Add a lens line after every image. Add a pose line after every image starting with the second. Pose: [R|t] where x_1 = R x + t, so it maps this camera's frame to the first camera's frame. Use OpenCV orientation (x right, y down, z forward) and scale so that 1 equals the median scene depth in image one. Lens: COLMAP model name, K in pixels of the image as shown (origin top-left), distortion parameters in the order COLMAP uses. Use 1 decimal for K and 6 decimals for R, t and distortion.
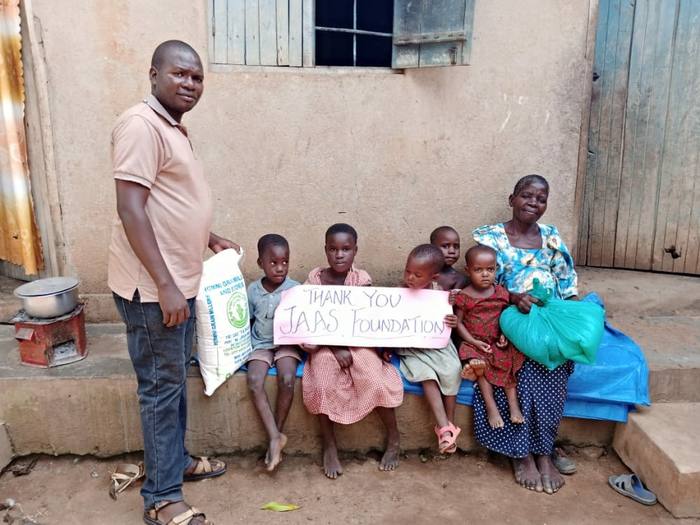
lens RADIAL K [[583.6, 0, 351.9], [0, 583.6, 265.3], [0, 0, 1]] dist [0.101183, -0.176493]
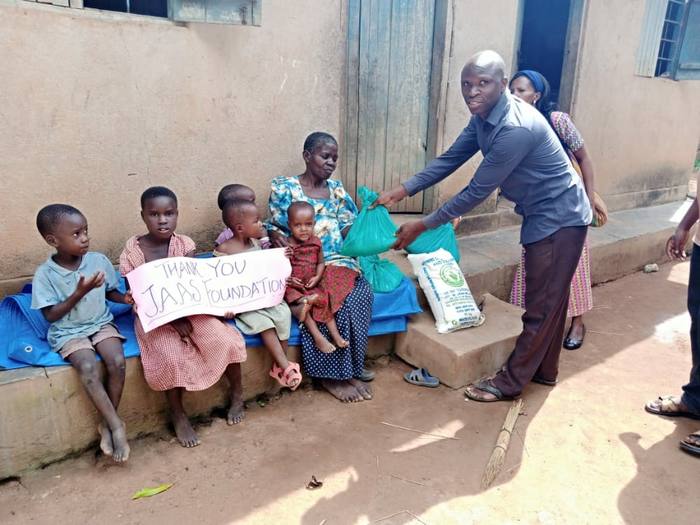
lens RADIAL K [[583.6, 0, 351.9], [0, 583.6, 265.3], [0, 0, 1]] dist [0.101183, -0.176493]
pose [[0.805485, -0.135511, 0.576914, -0.319305], [0.091677, 0.990279, 0.104607, -0.016255], [-0.585481, -0.031370, 0.810079, 0.047891]]
